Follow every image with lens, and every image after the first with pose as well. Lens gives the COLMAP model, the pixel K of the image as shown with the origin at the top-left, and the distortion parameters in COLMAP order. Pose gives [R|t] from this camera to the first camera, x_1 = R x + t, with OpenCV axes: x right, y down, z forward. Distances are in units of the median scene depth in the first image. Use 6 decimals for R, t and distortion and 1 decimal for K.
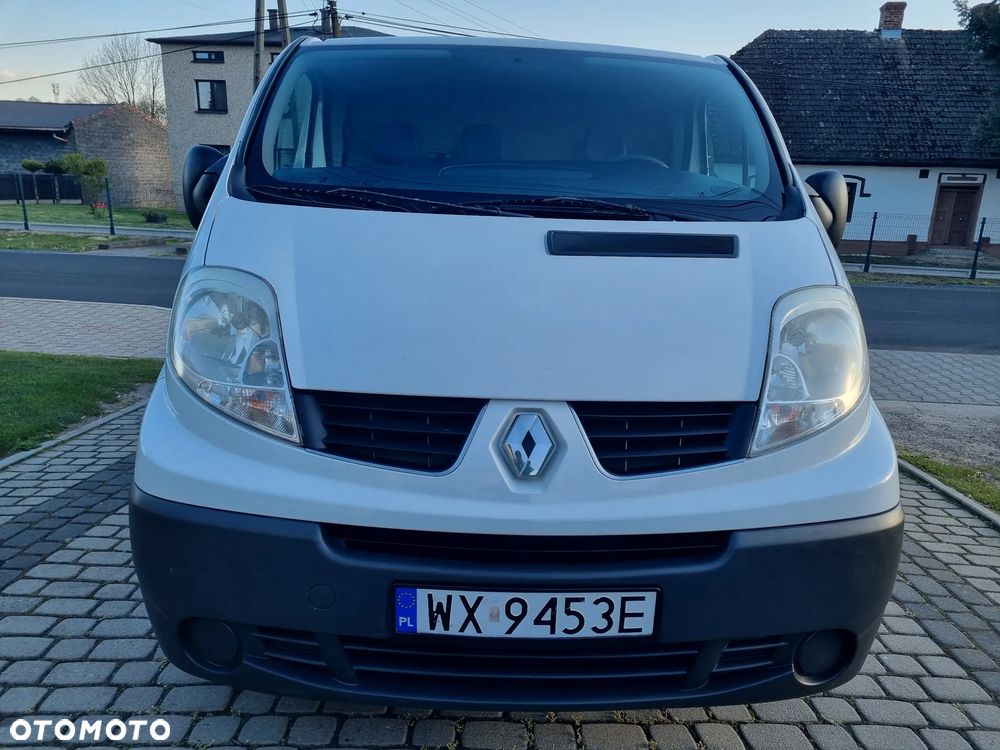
lens RADIAL K [[745.8, 0, 505.6], [0, 745.8, 377.5], [0, 0, 1]] dist [0.071535, -0.057799]
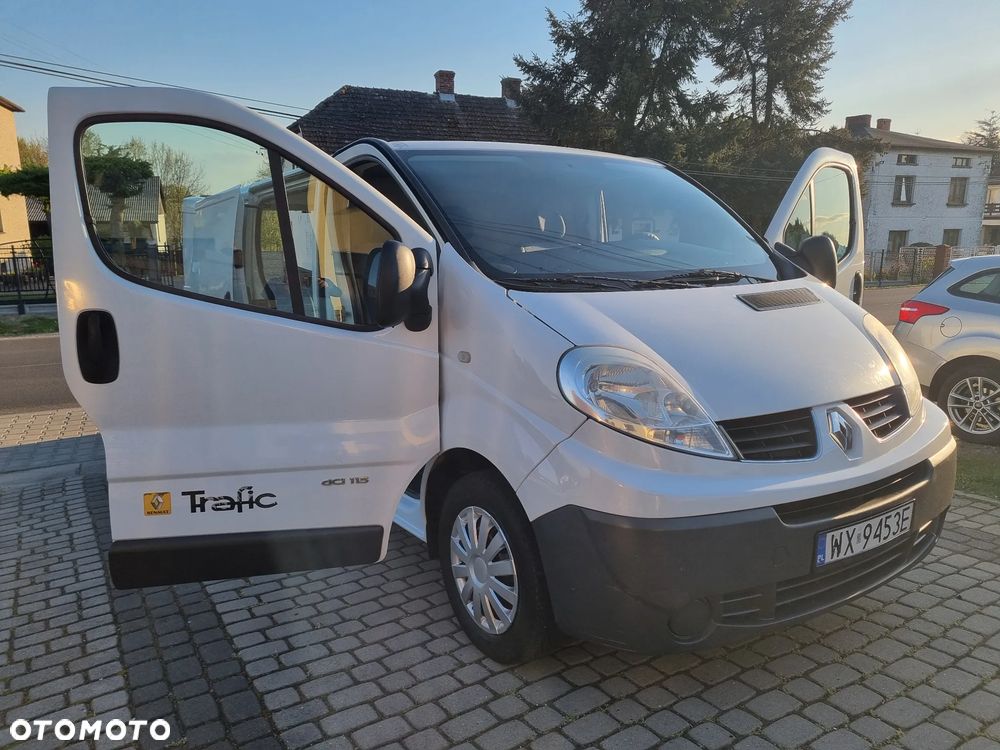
lens RADIAL K [[745.8, 0, 510.8], [0, 745.8, 370.5], [0, 0, 1]] dist [0.071535, -0.057799]
pose [[0.844471, -0.133253, 0.518761, -1.306412], [0.162755, 0.986599, -0.011518, -0.124893], [-0.510275, 0.094157, 0.854842, -0.023214]]
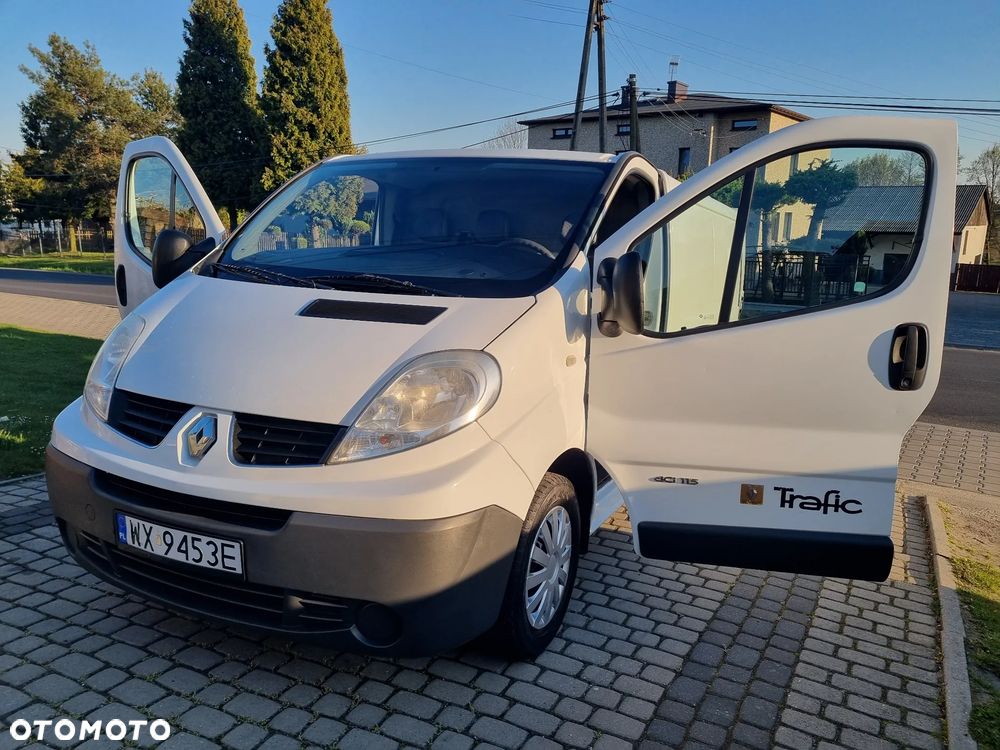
lens RADIAL K [[745.8, 0, 511.8], [0, 745.8, 371.4], [0, 0, 1]] dist [0.071535, -0.057799]
pose [[0.897032, 0.075812, -0.435416, 1.204758], [-0.109968, 0.992481, -0.053748, -0.028060], [0.428067, 0.096096, 0.898624, -0.127986]]
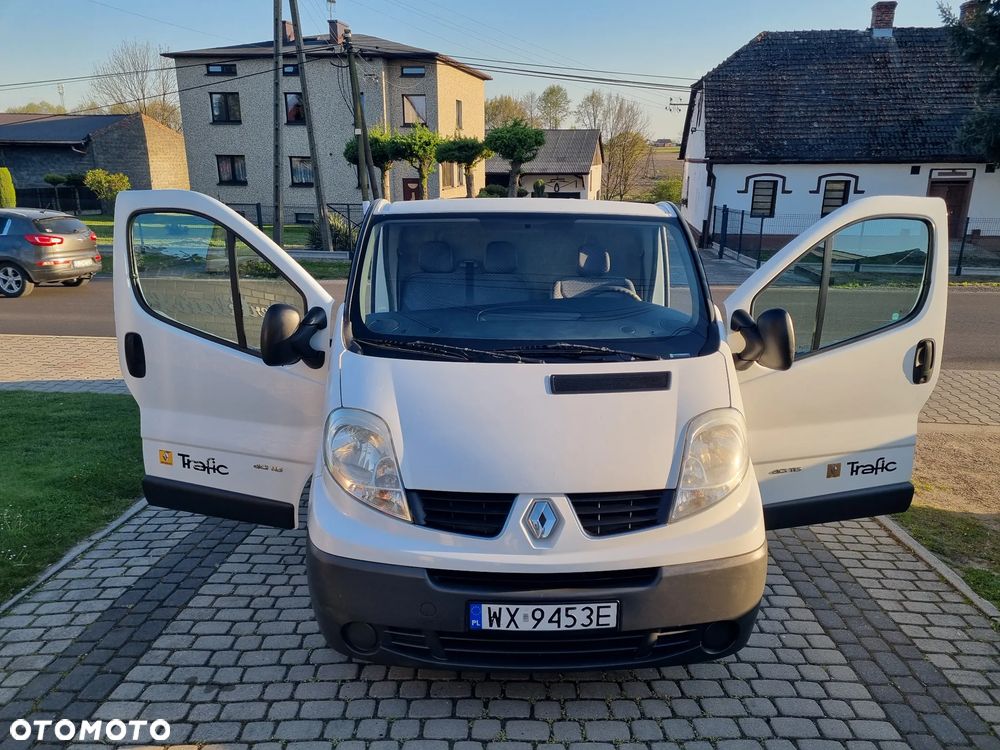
lens RADIAL K [[745.8, 0, 510.8], [0, 745.8, 368.9], [0, 0, 1]] dist [0.071535, -0.057799]
pose [[0.999657, -0.025180, -0.007262, -0.020781], [0.025217, 0.999669, 0.005024, -0.260045], [0.007133, -0.005205, 0.999961, -0.711538]]
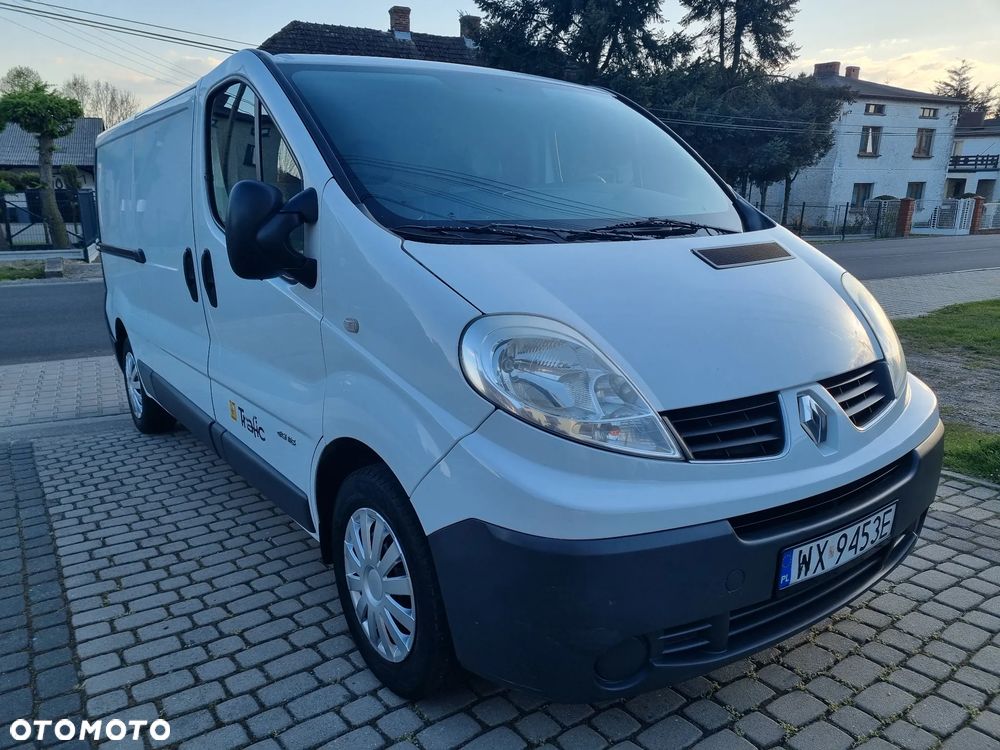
lens RADIAL K [[745.8, 0, 496.8], [0, 745.8, 378.9], [0, 0, 1]] dist [0.071535, -0.057799]
pose [[0.828352, -0.170098, 0.533759, -1.045997], [0.159797, 0.984948, 0.065891, -0.142943], [-0.536933, 0.030712, 0.843066, 0.187094]]
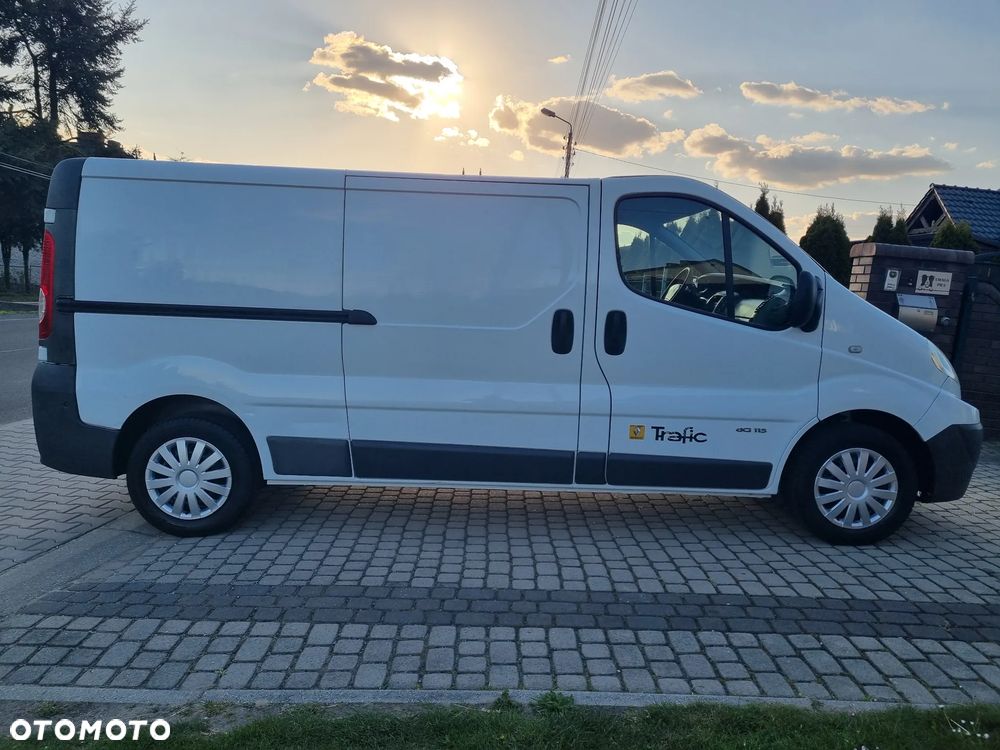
lens RADIAL K [[745.8, 0, 504.9], [0, 745.8, 369.1], [0, 0, 1]] dist [0.071535, -0.057799]
pose [[0.005239, -0.145357, 0.989365, -3.013057], [0.171227, 0.974897, 0.142325, -0.673430], [-0.985218, 0.168660, 0.029997, 2.466540]]
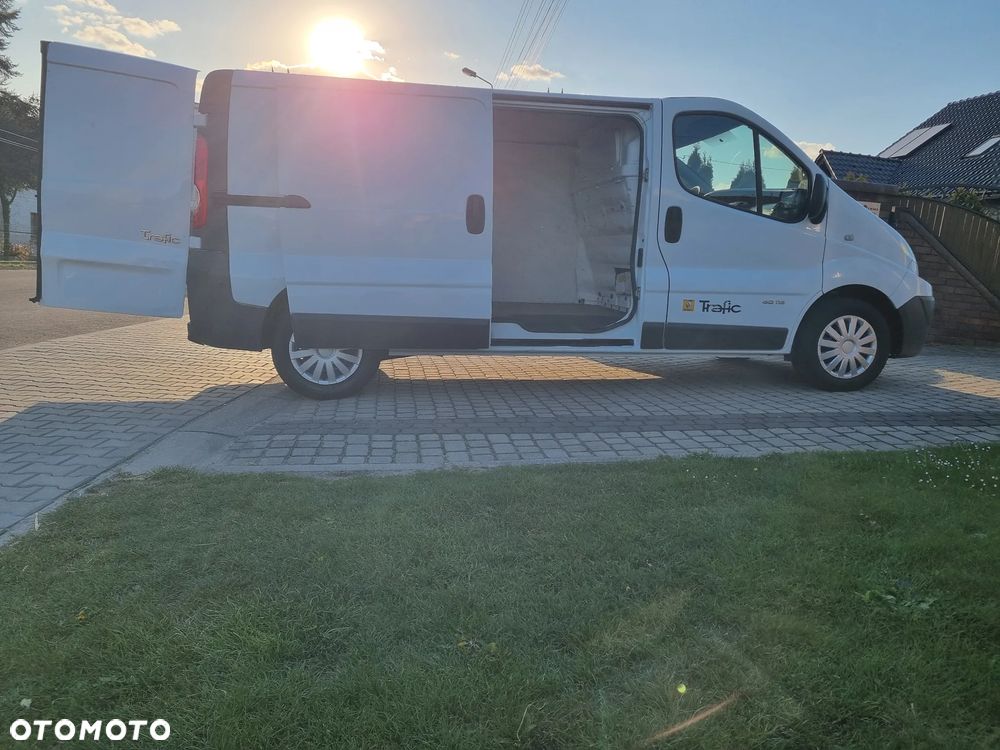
lens RADIAL K [[745.8, 0, 514.9], [0, 745.8, 368.4], [0, 0, 1]] dist [0.071535, -0.057799]
pose [[-0.139208, -0.182546, 0.973292, -3.573343], [0.169299, 0.964005, 0.205018, -0.551924], [-0.975684, 0.193318, -0.103292, 3.220733]]
